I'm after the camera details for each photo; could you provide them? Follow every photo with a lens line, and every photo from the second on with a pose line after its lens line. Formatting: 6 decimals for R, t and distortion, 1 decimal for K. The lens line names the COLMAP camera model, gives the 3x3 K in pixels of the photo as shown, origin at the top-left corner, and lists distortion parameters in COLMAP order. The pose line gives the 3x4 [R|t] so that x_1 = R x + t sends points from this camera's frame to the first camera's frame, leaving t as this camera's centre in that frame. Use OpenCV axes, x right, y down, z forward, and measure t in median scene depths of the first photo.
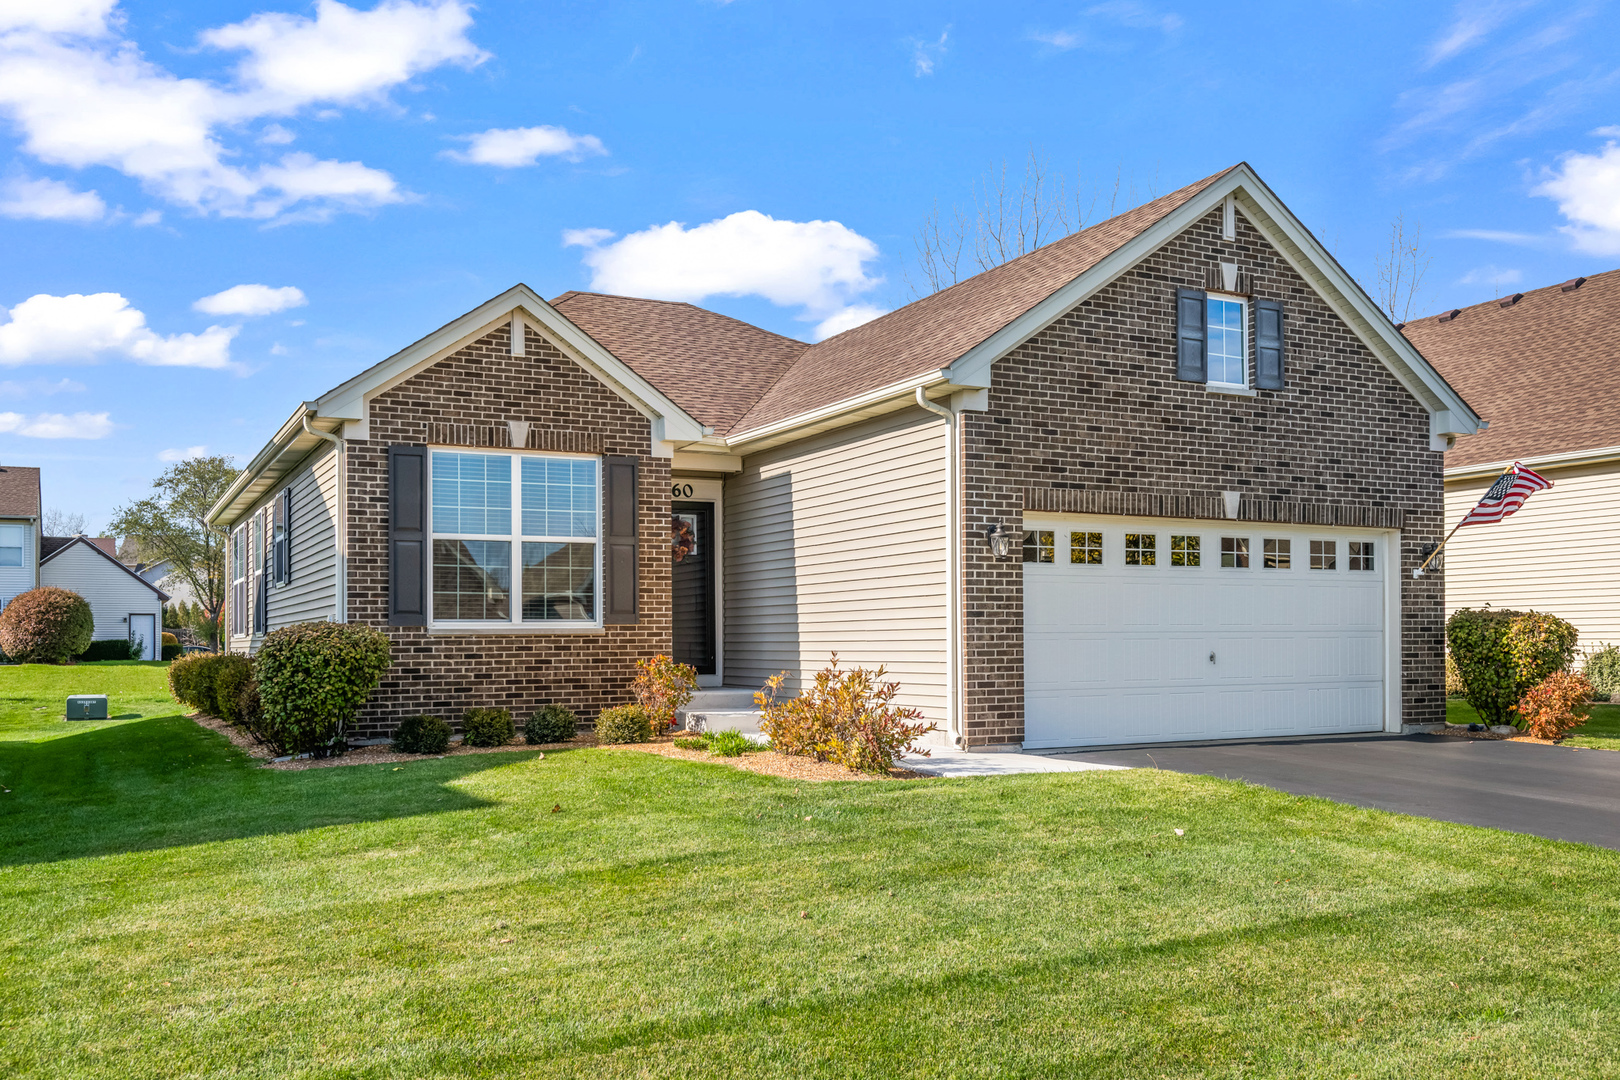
lens RADIAL K [[745.2, 0, 809.9], [0, 745.2, 591.5], [0, 0, 1]] dist [0.000865, 0.000149]
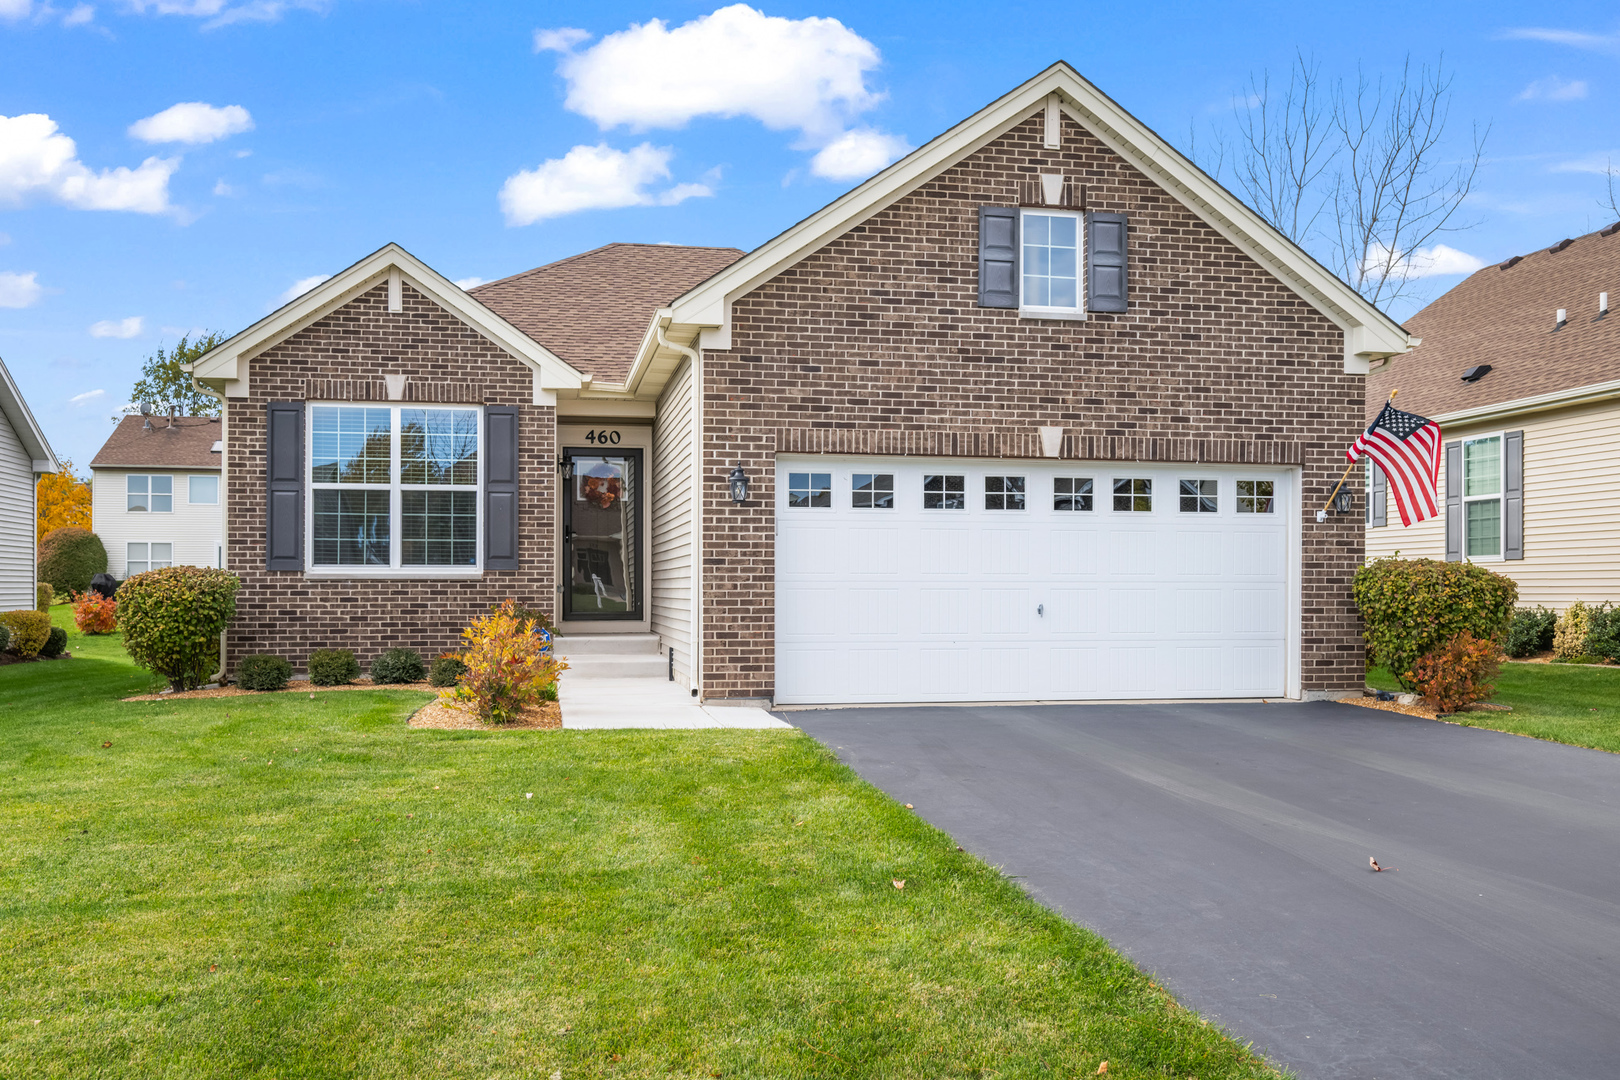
lens RADIAL K [[759.4, 0, 810.0], [0, 759.4, 540.0], [0, 0, 1]] dist [0.000770, 0.000137]
pose [[0.988399, -0.000679, -0.151881, 0.377011], [0.001328, 0.999990, 0.004172, -0.001047], [0.151877, -0.004325, 0.988390, 0.040101]]
